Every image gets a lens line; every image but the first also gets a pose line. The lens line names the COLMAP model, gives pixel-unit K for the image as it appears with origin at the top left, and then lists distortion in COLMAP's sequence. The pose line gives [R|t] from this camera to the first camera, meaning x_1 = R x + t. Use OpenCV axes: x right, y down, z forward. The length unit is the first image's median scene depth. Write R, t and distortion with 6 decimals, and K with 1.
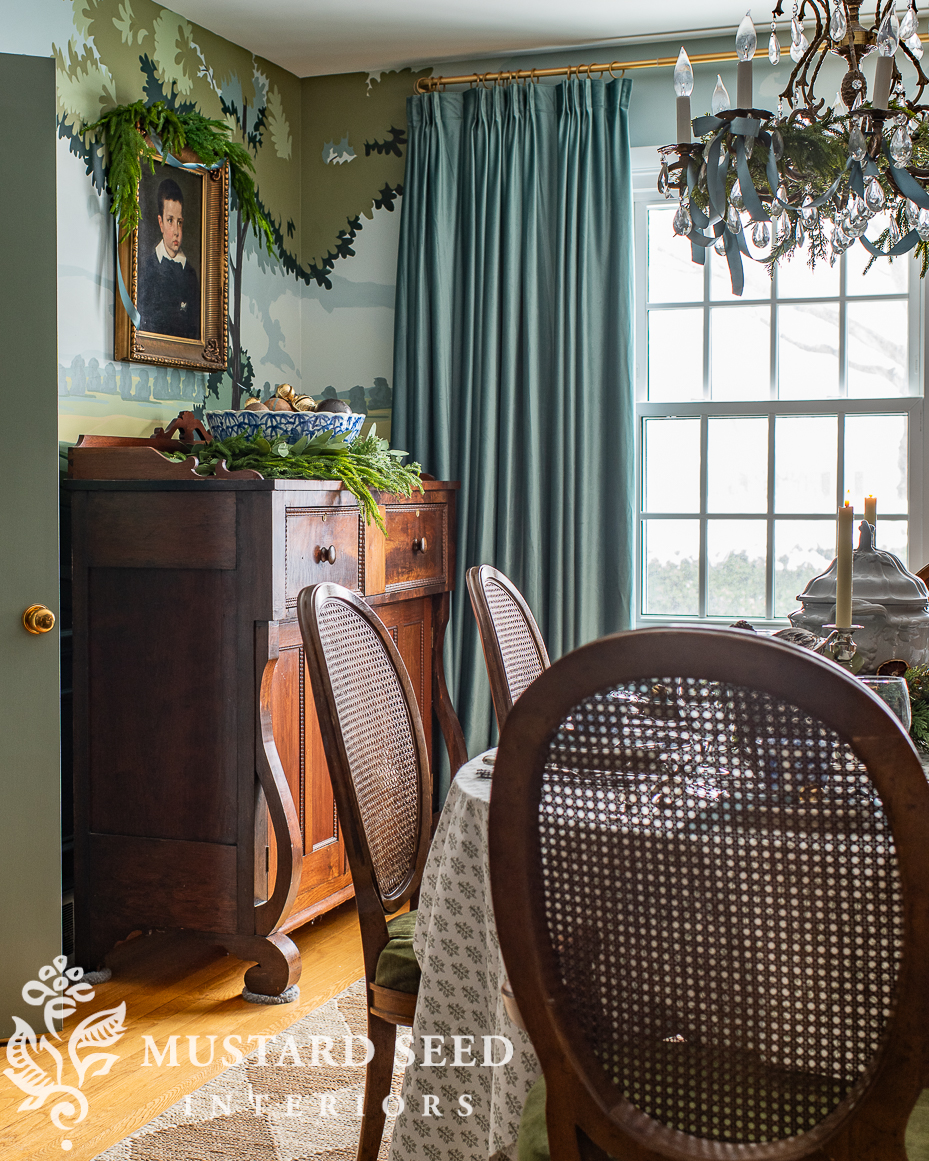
lens RADIAL K [[1895.4, 0, 400.3], [0, 1895.4, 545.6], [0, 0, 1]] dist [-0.028453, -0.040712]
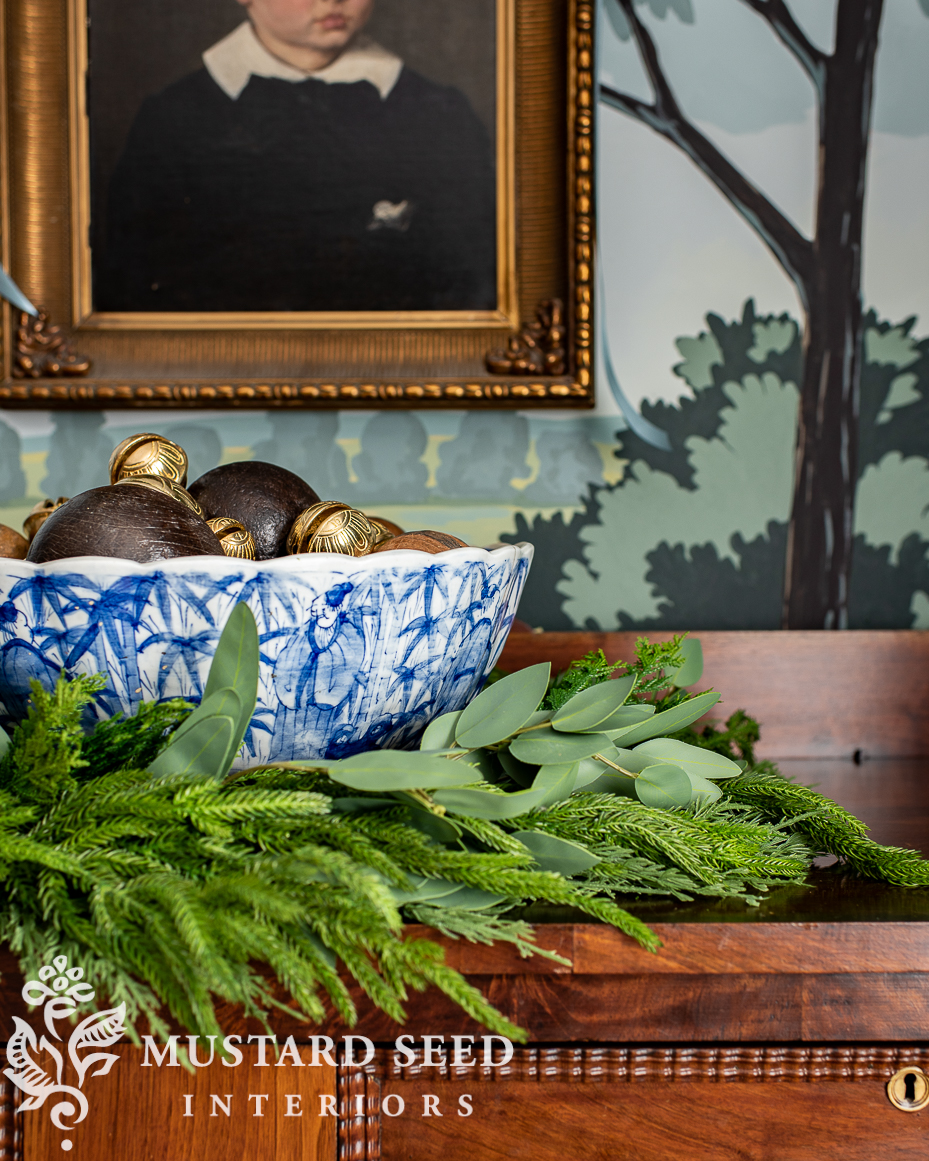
lens RADIAL K [[1416.6, 0, 468.3], [0, 1416.6, 615.7], [0, 0, 1]] dist [-0.015125, 0.036705]
pose [[0.325560, 0.037363, -0.944783, 0.123269], [-0.029768, 0.999129, 0.029255, -0.066886], [0.945053, 0.018600, 0.326388, 0.956723]]
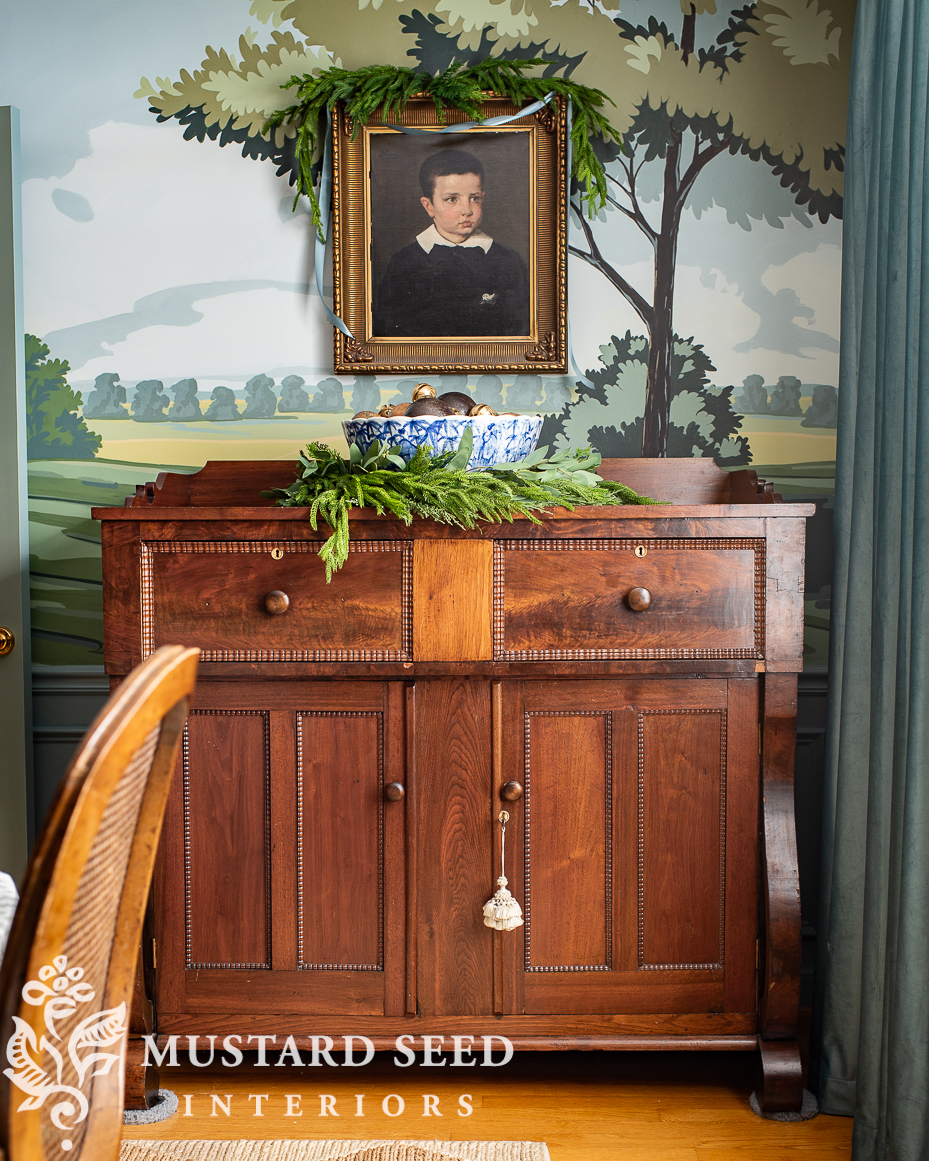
lens RADIAL K [[1416.6, 0, 468.3], [0, 1416.6, 615.7], [0, 0, 1]] dist [-0.015125, 0.036705]
pose [[0.317843, 0.066601, -0.945801, 0.494694], [-0.026797, 0.997762, 0.061255, -0.025103], [0.947765, 0.005875, 0.318916, 0.811320]]
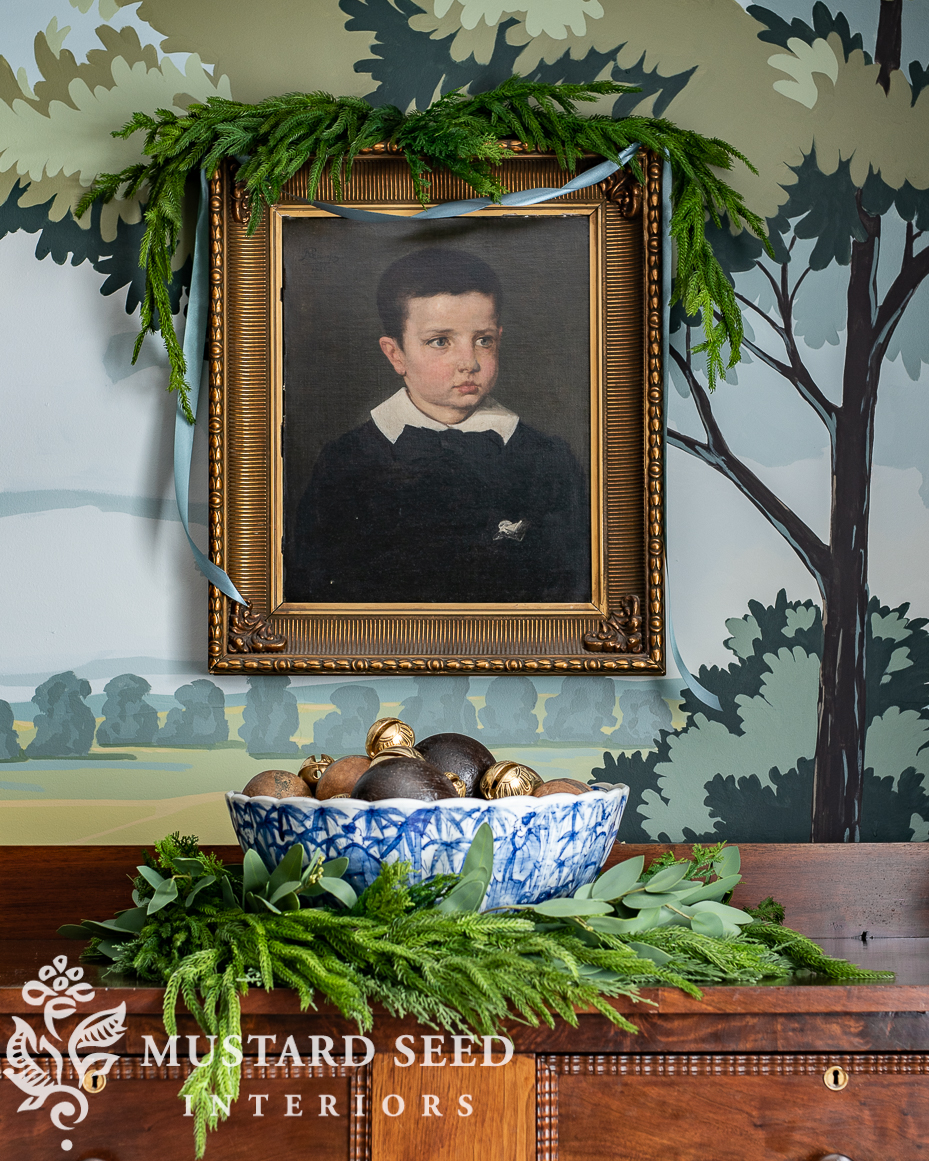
lens RADIAL K [[2491.0, 0, 432.1], [0, 2491.0, 634.5], [0, 0, 1]] dist [-0.006076, -0.010719]
pose [[0.324568, -0.040852, -0.944980, 0.423421], [-0.028603, 0.998186, -0.052977, -0.073668], [0.945430, 0.044224, 0.322811, 0.820067]]
